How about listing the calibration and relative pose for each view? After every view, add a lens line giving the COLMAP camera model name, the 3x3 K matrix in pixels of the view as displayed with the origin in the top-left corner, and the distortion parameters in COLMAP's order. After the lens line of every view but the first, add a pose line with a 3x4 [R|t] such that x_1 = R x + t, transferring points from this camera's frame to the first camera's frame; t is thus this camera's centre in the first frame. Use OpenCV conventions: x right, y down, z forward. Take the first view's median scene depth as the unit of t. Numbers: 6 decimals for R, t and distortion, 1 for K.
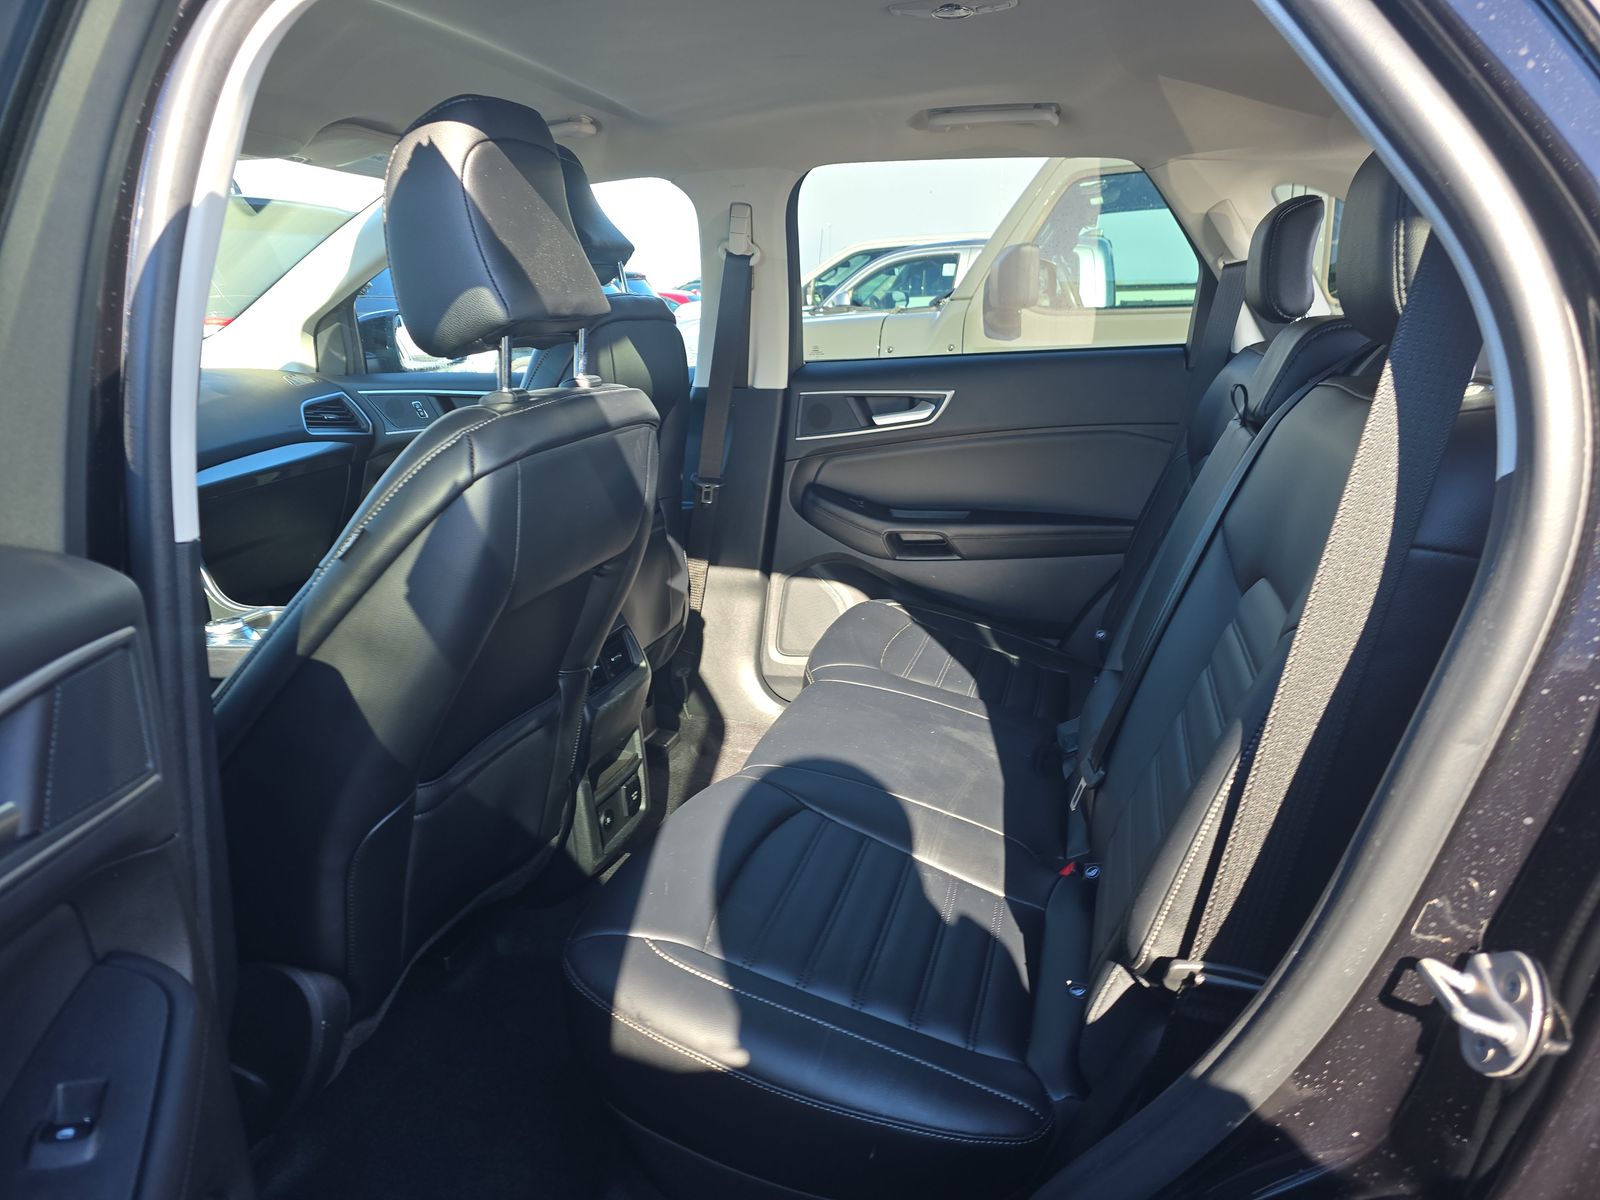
lens RADIAL K [[1065.9, 0, 790.7], [0, 1065.9, 606.6], [0, 0, 1]] dist [0.061805, -0.061047]
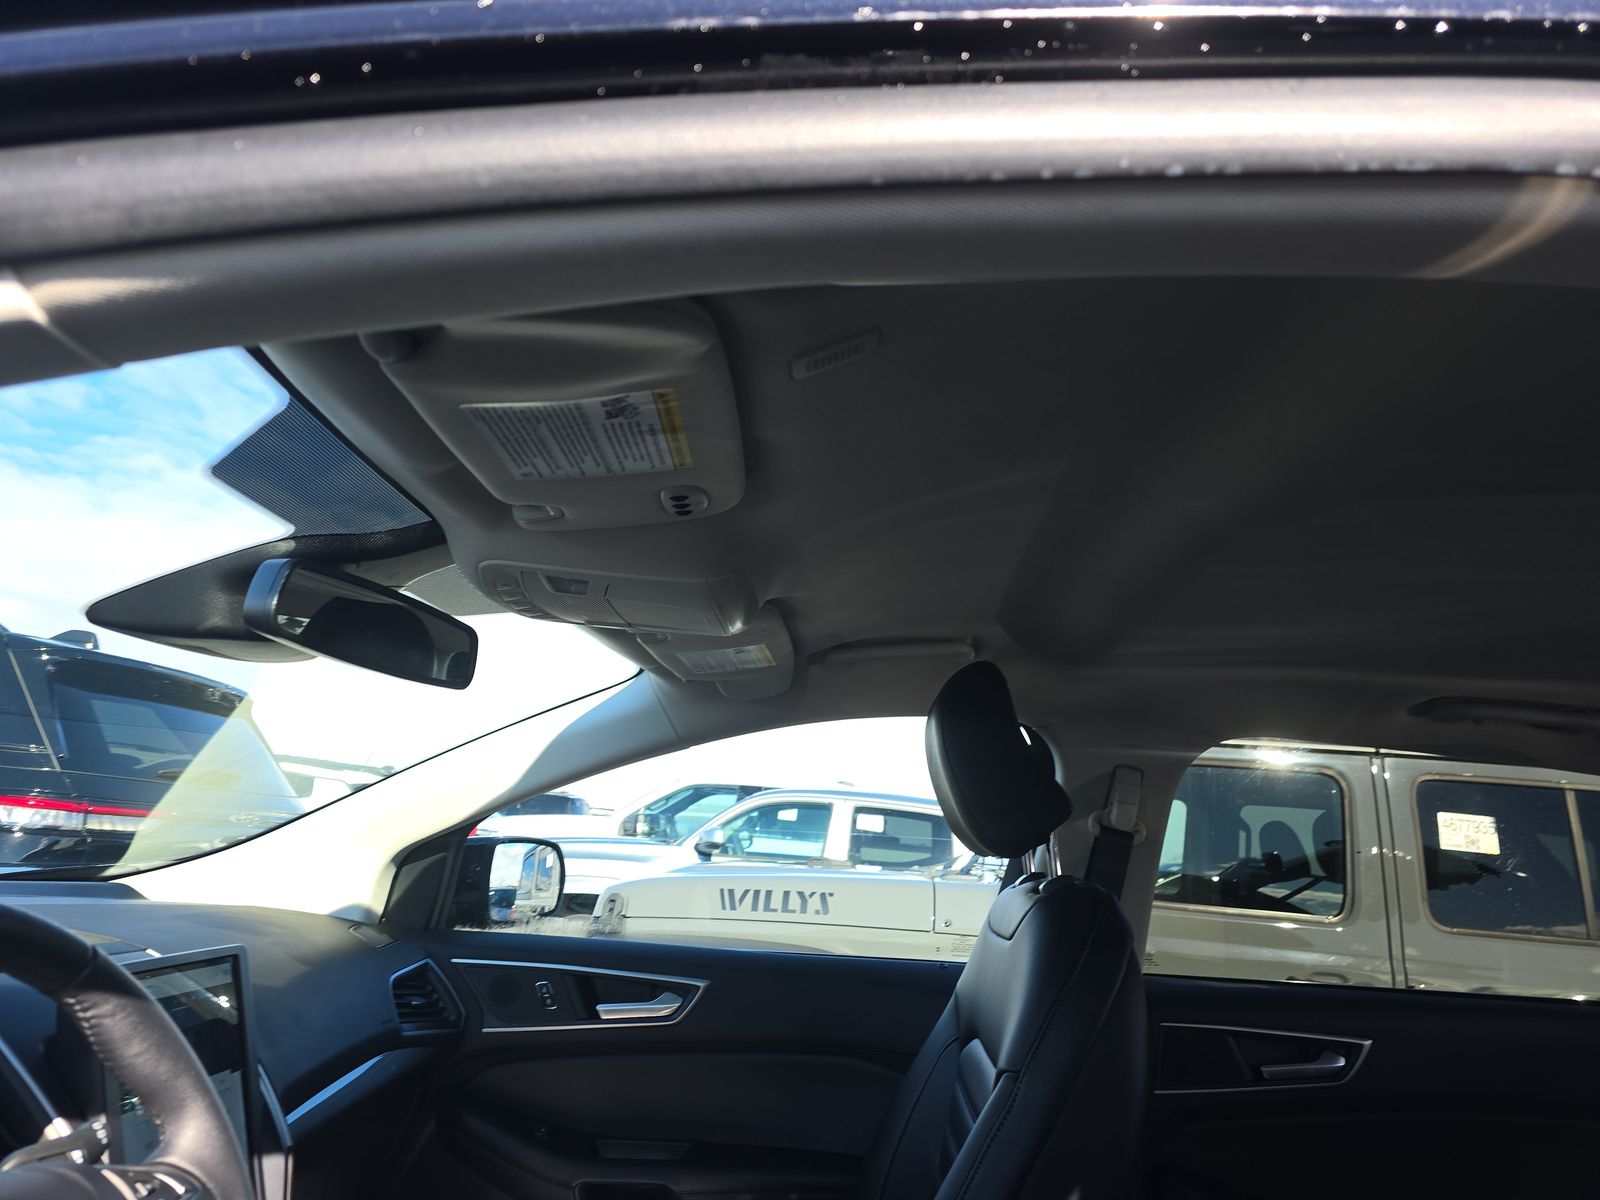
lens RADIAL K [[1065.9, 0, 790.7], [0, 1065.9, 606.6], [0, 0, 1]] dist [0.061805, -0.061047]
pose [[0.963313, 0.151143, 0.221775, -0.378742], [-0.030779, 0.883108, -0.468158, -0.088626], [-0.266610, 0.444157, 0.855362, 0.289290]]
